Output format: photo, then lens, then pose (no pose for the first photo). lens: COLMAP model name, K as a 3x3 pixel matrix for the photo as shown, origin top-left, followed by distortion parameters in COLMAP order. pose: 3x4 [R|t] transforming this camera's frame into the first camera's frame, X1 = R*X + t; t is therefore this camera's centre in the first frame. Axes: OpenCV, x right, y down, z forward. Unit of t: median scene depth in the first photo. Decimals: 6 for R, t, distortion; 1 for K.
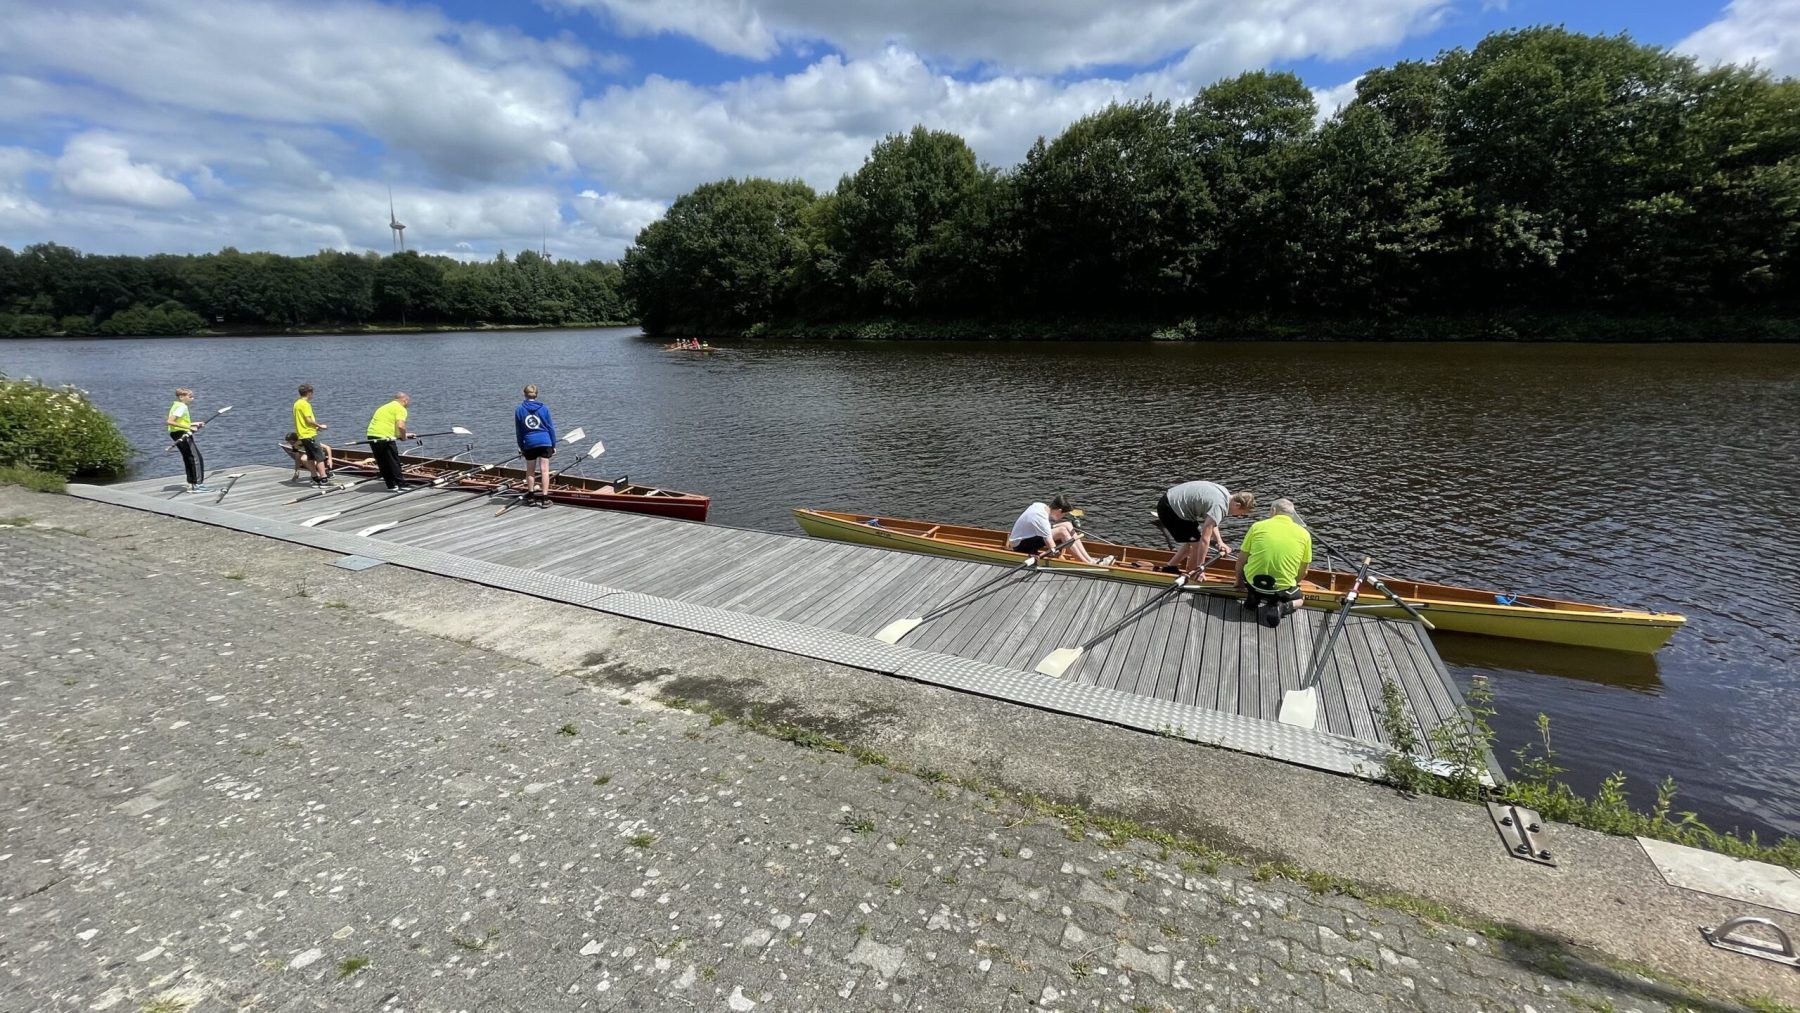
lens RADIAL K [[728.1, 0, 894.4], [0, 728.1, 515.1], [0, 0, 1]] dist [-0.002297, 0.000191]
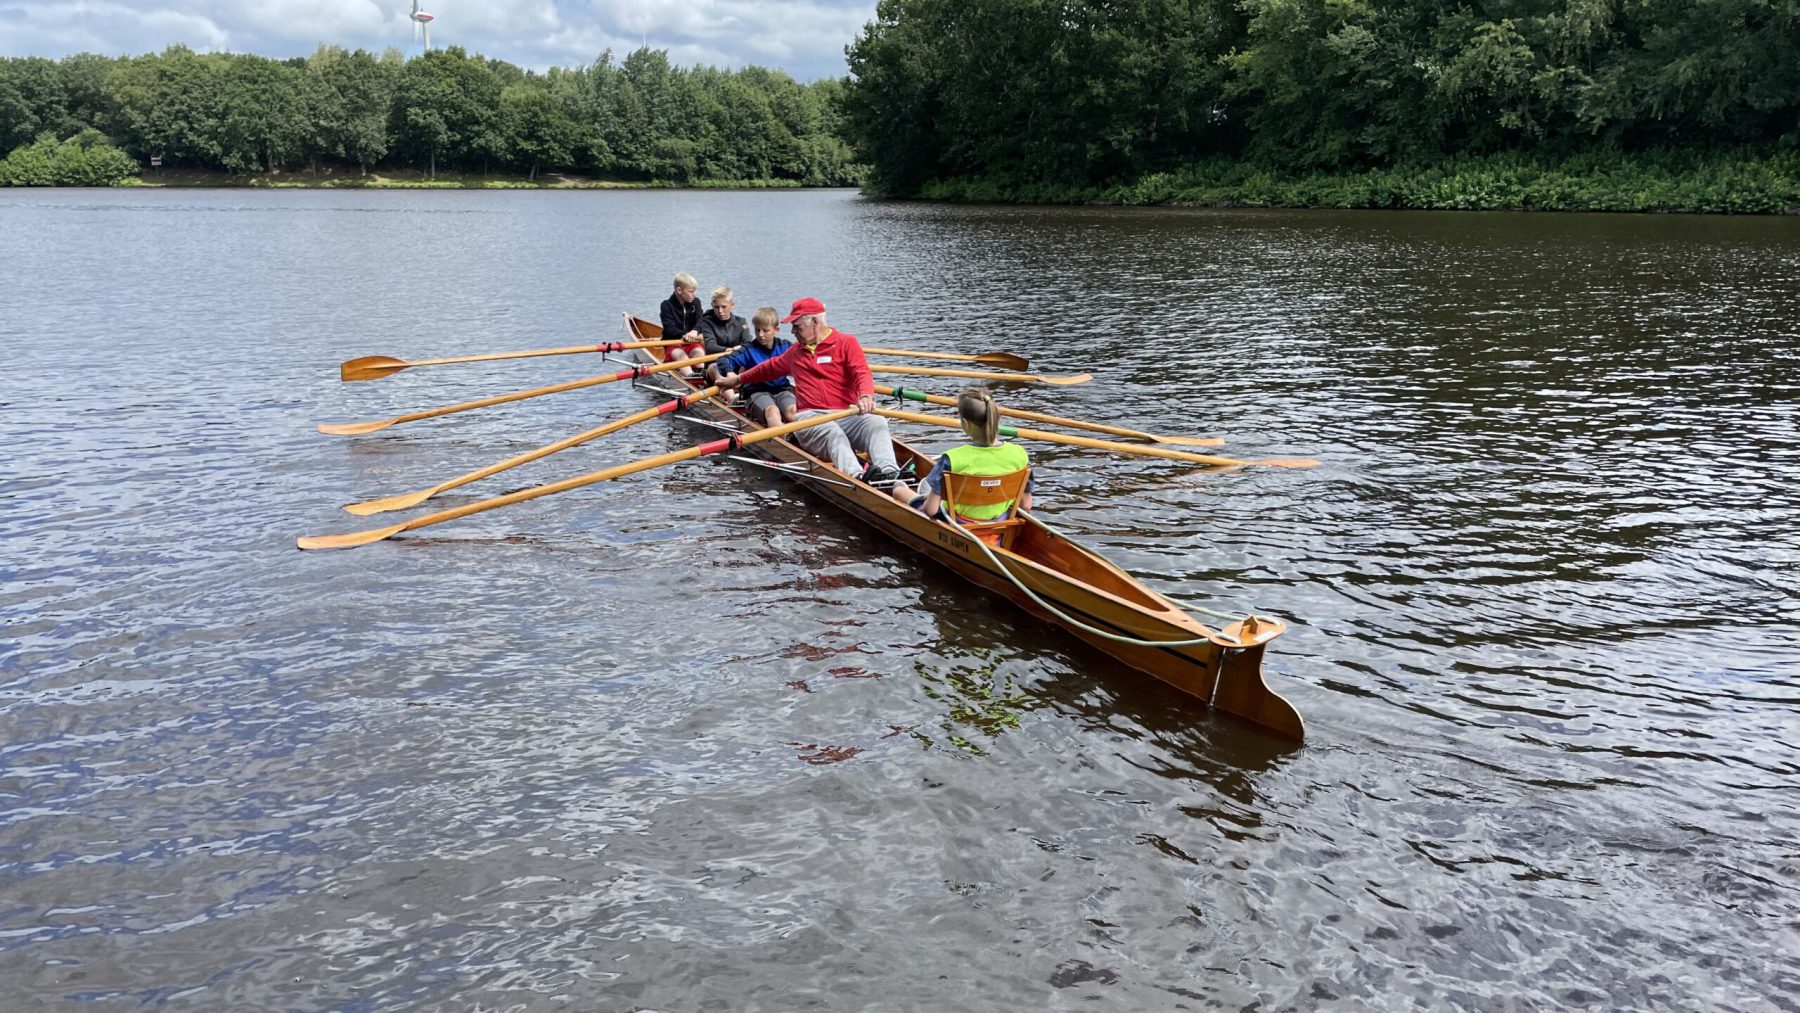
lens RADIAL K [[1362.5, 0, 889.0], [0, 1362.5, 502.9], [0, 0, 1]] dist [0.093519, -0.116646]
pose [[0.967385, 0.069907, -0.243475, -0.125857], [-0.078310, 0.996616, -0.024997, -0.023435], [0.240903, 0.043248, 0.969585, 0.134186]]
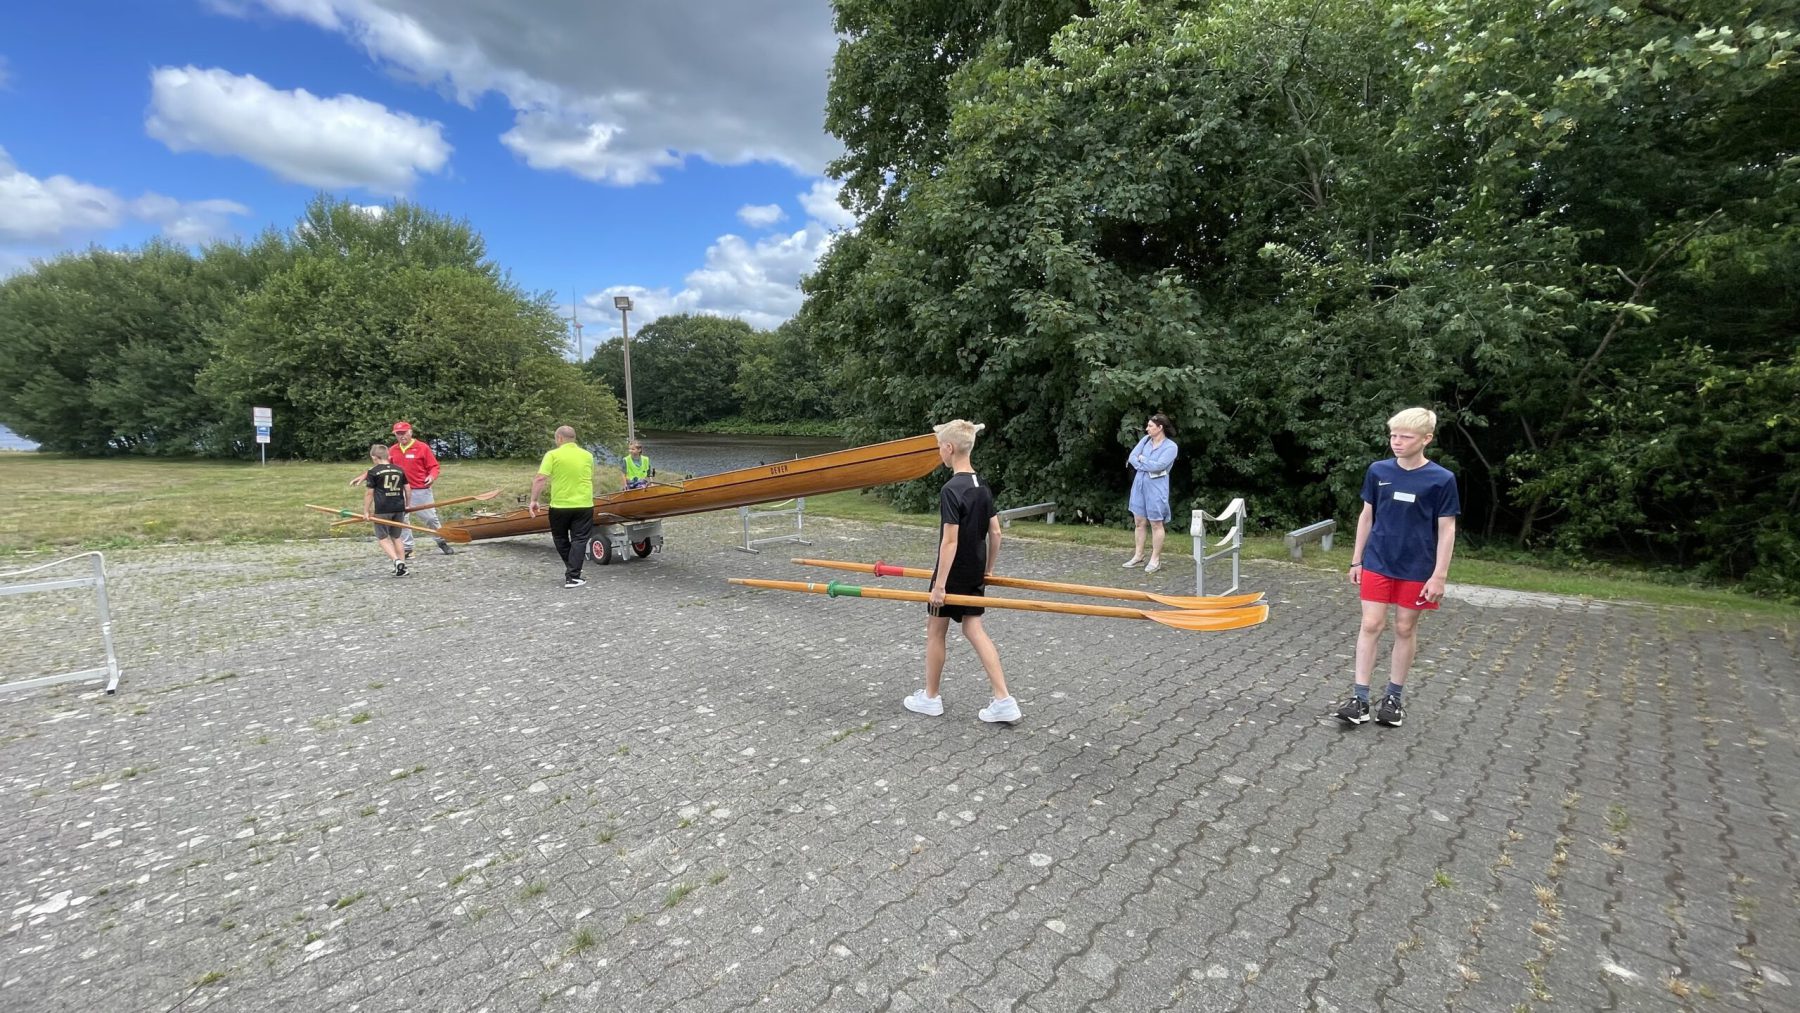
lens RADIAL K [[728.1, 0, 894.3], [0, 728.1, 516.7], [0, 0, 1]] dist [-0.002297, 0.000191]
pose [[0.985121, -0.006274, 0.171746, -0.089762], [0.026351, 0.993030, -0.114874, 0.072030], [-0.169828, 0.117691, 0.978421, -0.346798]]
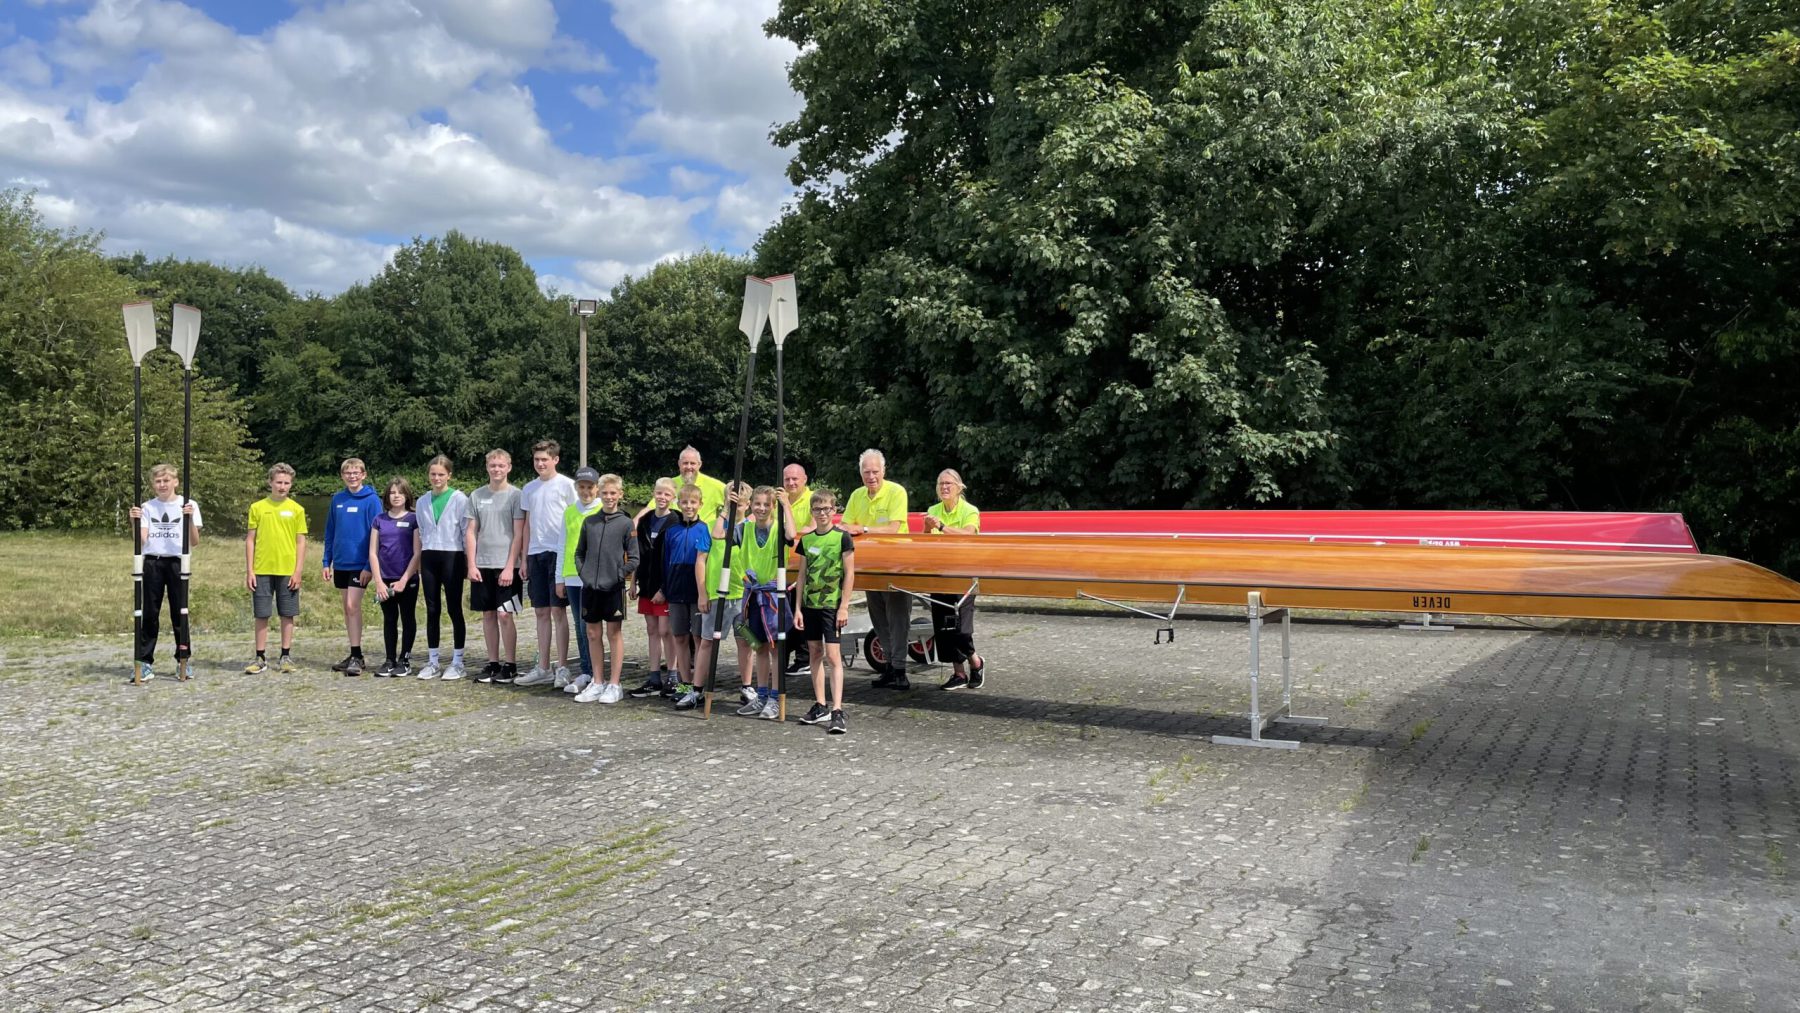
lens RADIAL K [[1362.5, 0, 898.7], [0, 1362.5, 494.5], [0, 0, 1]] dist [0.093519, -0.116646]
pose [[0.898985, 0.023157, 0.437367, -0.169599], [0.079473, 0.973399, -0.214892, 0.086750], [-0.430709, 0.227944, 0.873230, -0.395964]]
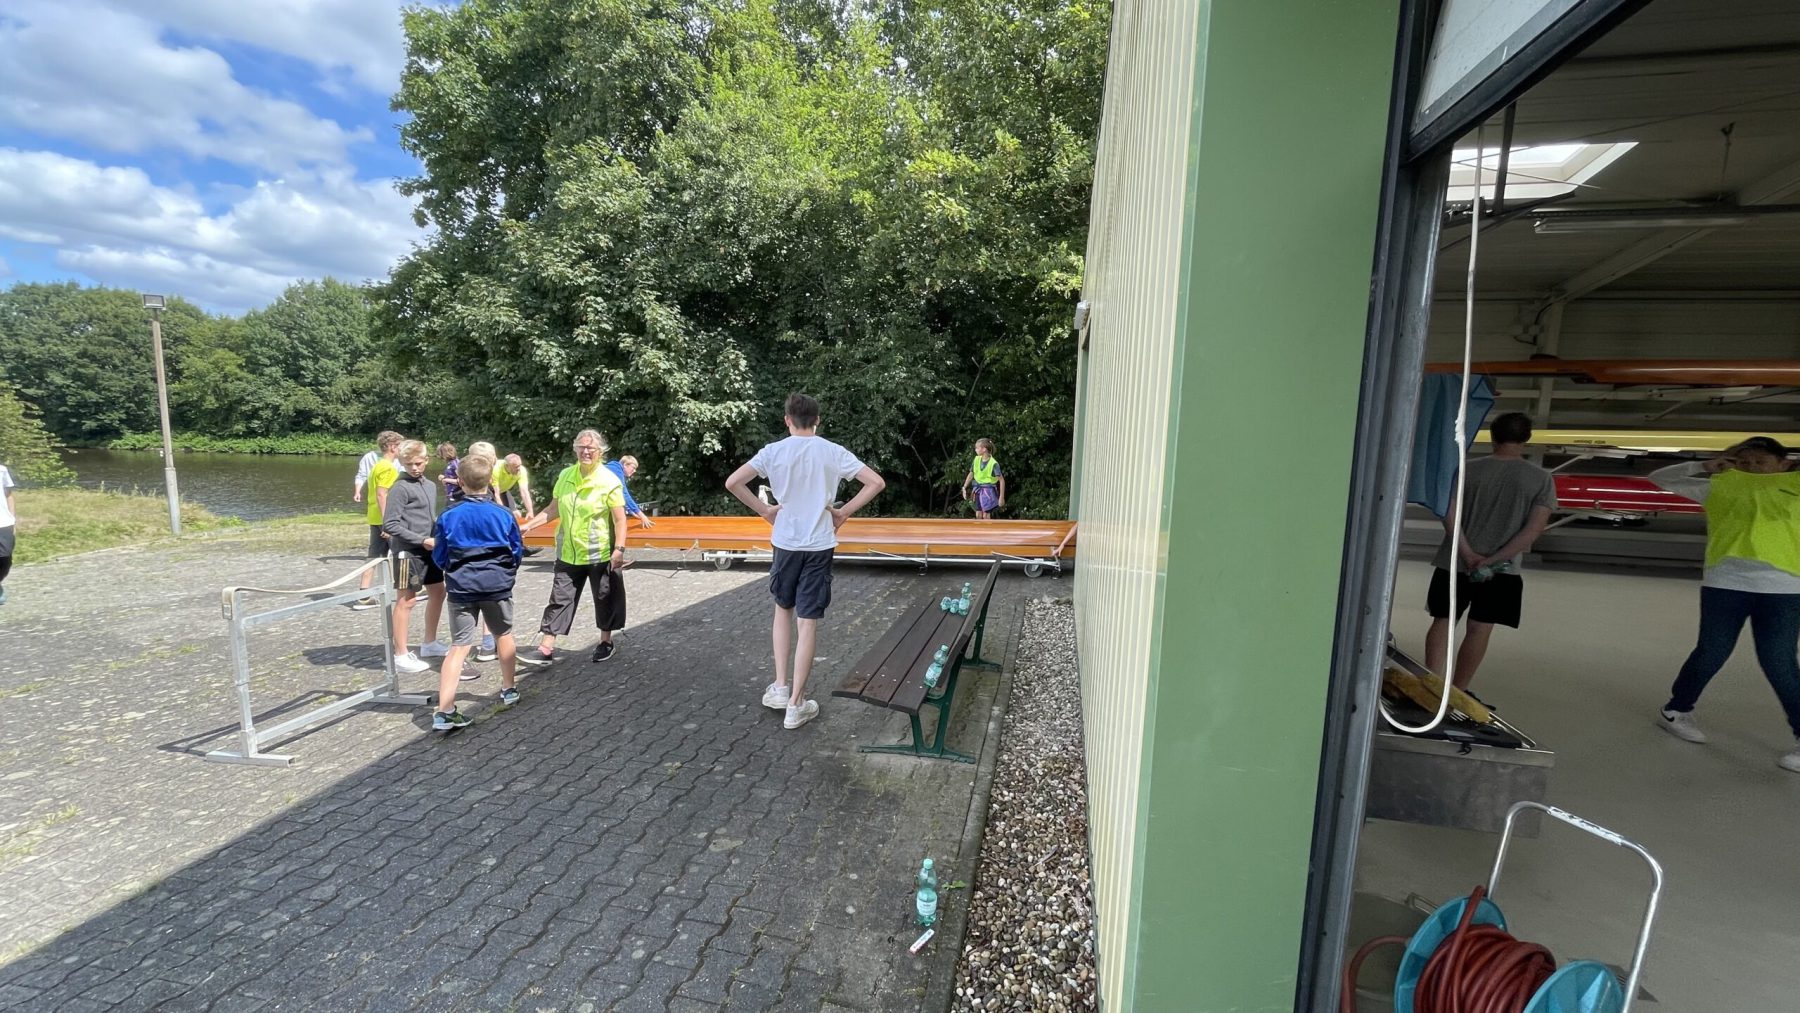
lens RADIAL K [[728.1, 0, 897.2], [0, 728.1, 510.1], [0, 0, 1]] dist [-0.002297, 0.000191]
pose [[0.729844, -0.037484, 0.682586, -0.112401], [0.143565, 0.984633, -0.099434, 0.081426], [-0.668369, 0.170567, 0.724009, -0.380154]]
